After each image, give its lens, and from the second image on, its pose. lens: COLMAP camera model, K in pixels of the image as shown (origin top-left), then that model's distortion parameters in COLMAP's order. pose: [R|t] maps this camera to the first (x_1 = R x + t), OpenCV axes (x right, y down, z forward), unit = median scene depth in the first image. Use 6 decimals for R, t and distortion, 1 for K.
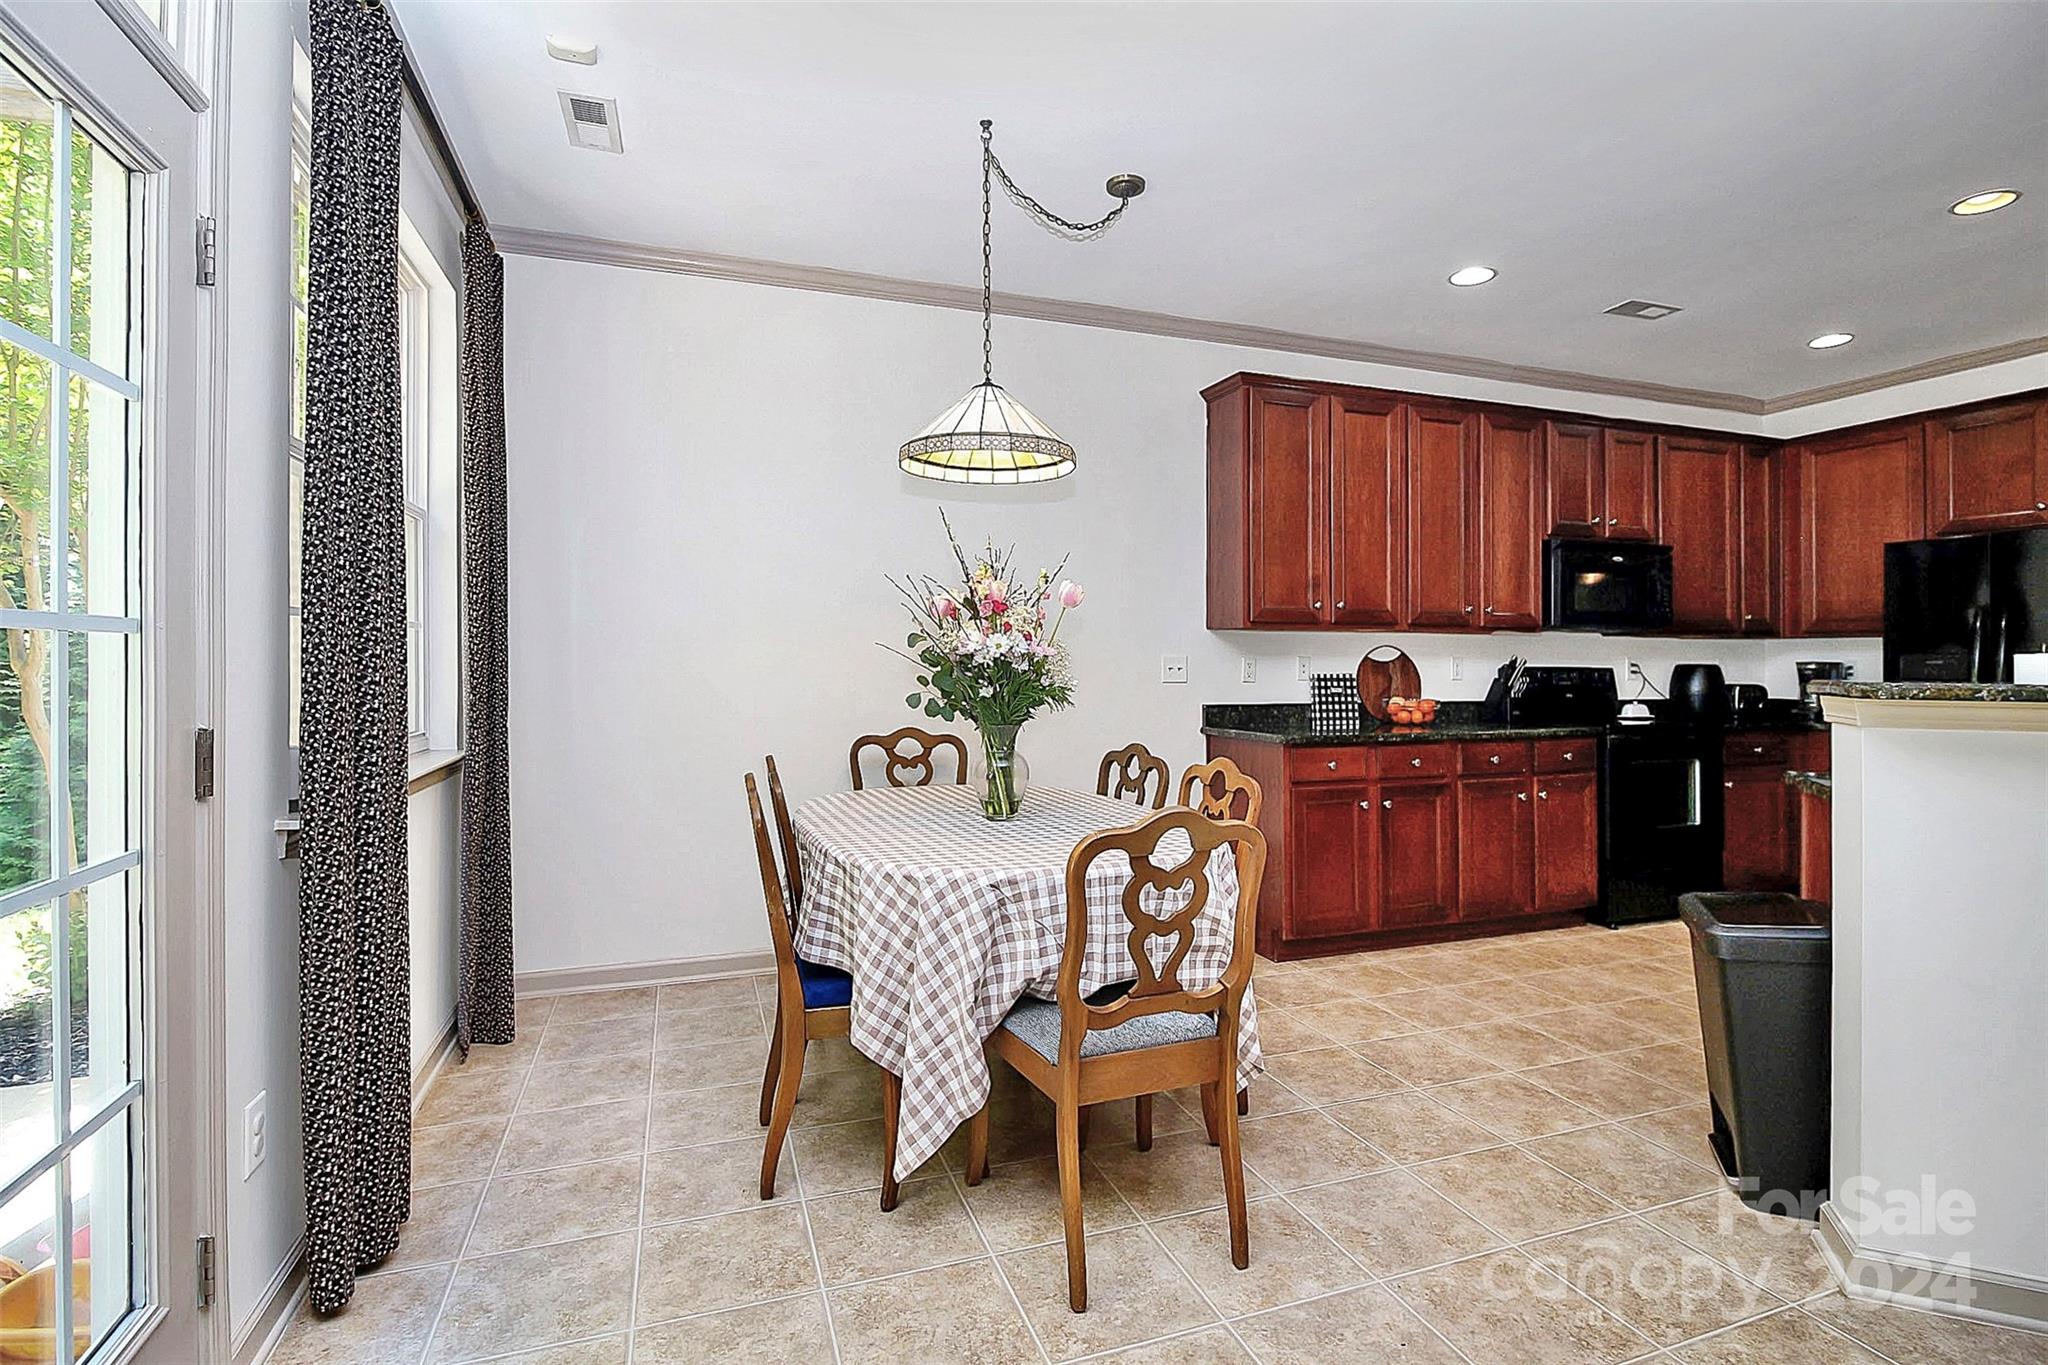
lens RADIAL K [[988.8, 0, 1023.7], [0, 988.8, 640.1], [0, 0, 1]] dist [0.033761, -0.000043]
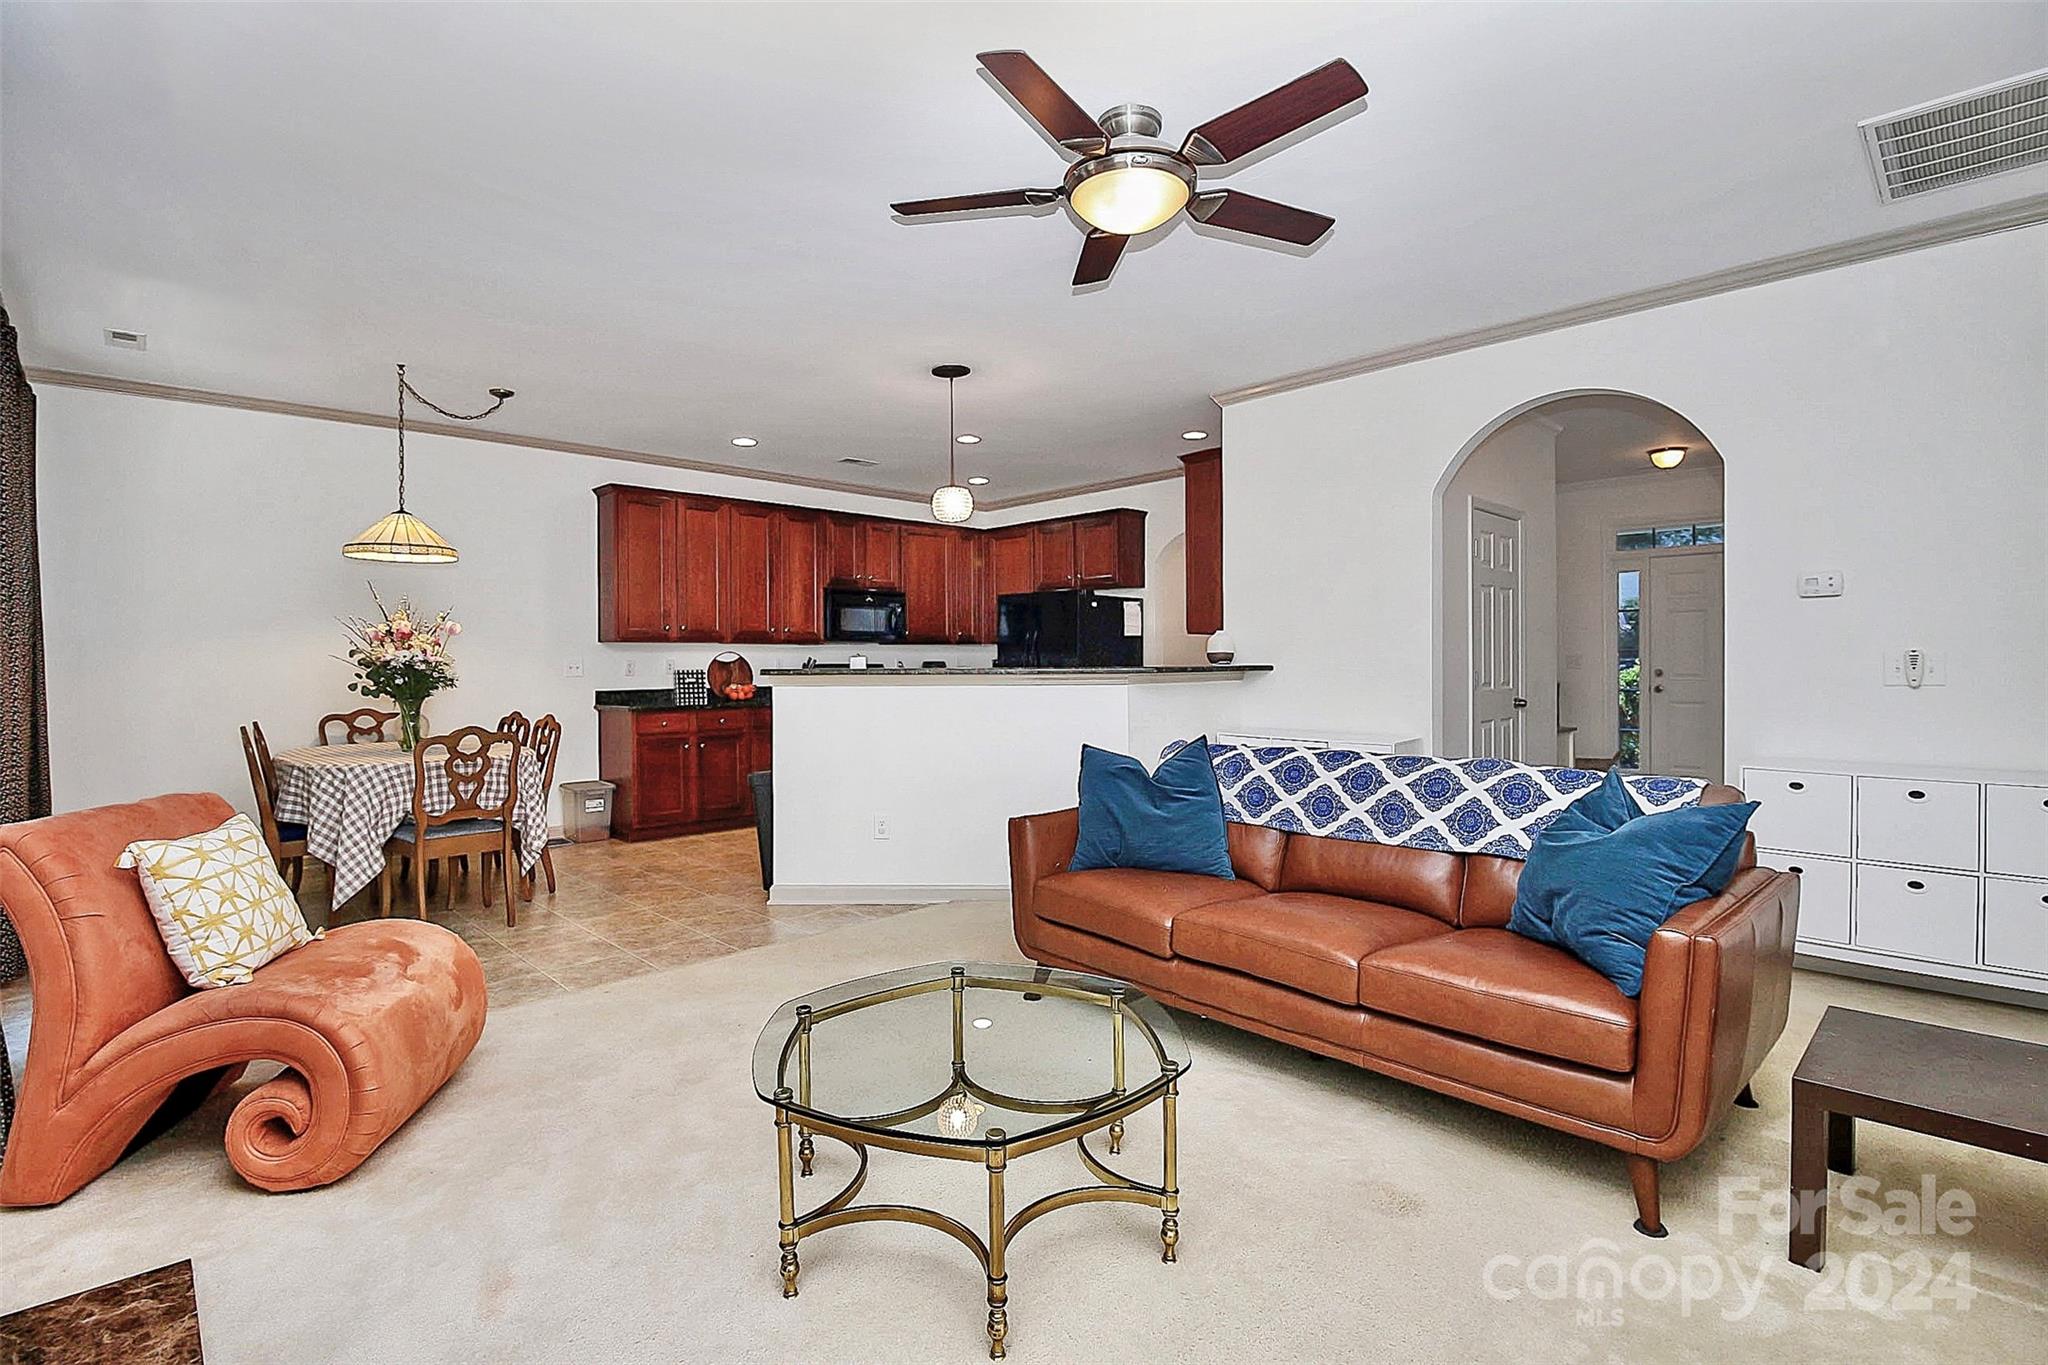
lens RADIAL K [[999.2, 0, 1030.3], [0, 999.2, 647.7], [0, 0, 1]] dist [-0.001124, -0.000286]
pose [[0.914050, -0.005122, 0.405569, 0.236518], [0.001997, 0.999965, 0.008127, -0.019351], [-0.405596, -0.006618, 0.914028, -0.984246]]
